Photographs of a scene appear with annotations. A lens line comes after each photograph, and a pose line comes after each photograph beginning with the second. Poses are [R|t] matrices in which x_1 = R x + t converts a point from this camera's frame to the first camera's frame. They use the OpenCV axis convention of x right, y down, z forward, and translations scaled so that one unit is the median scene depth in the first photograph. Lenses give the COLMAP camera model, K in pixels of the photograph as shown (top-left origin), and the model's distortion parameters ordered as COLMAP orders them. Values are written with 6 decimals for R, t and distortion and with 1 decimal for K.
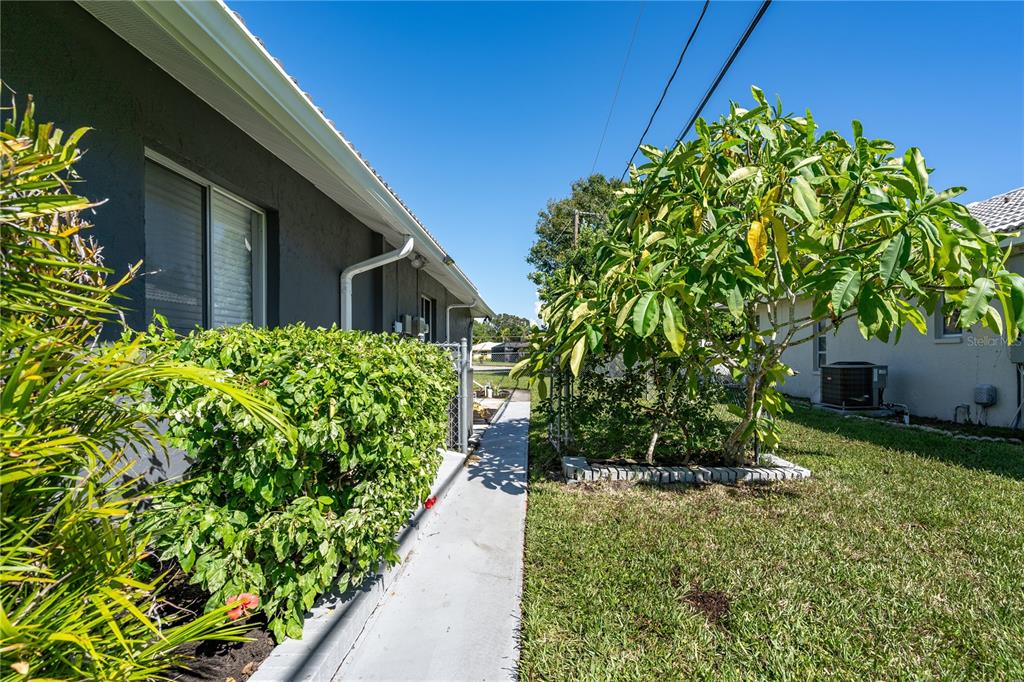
lens RADIAL K [[472.6, 0, 514.4], [0, 472.6, 344.7], [0, 0, 1]] dist [0.002642, -0.000124]
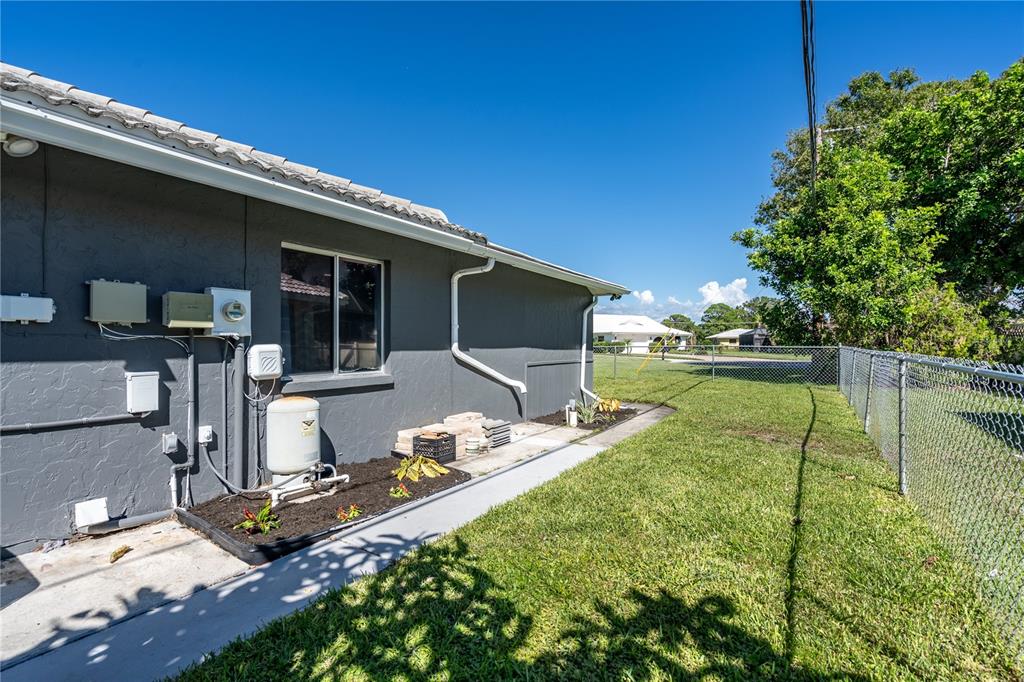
lens RADIAL K [[472.6, 0, 507.5], [0, 472.6, 344.5], [0, 0, 1]] dist [0.002642, -0.000124]
pose [[0.871615, 0.007166, -0.490139, 0.083354], [0.005227, 0.999700, 0.023911, -0.003040], [0.490163, -0.023403, 0.871316, 0.215310]]
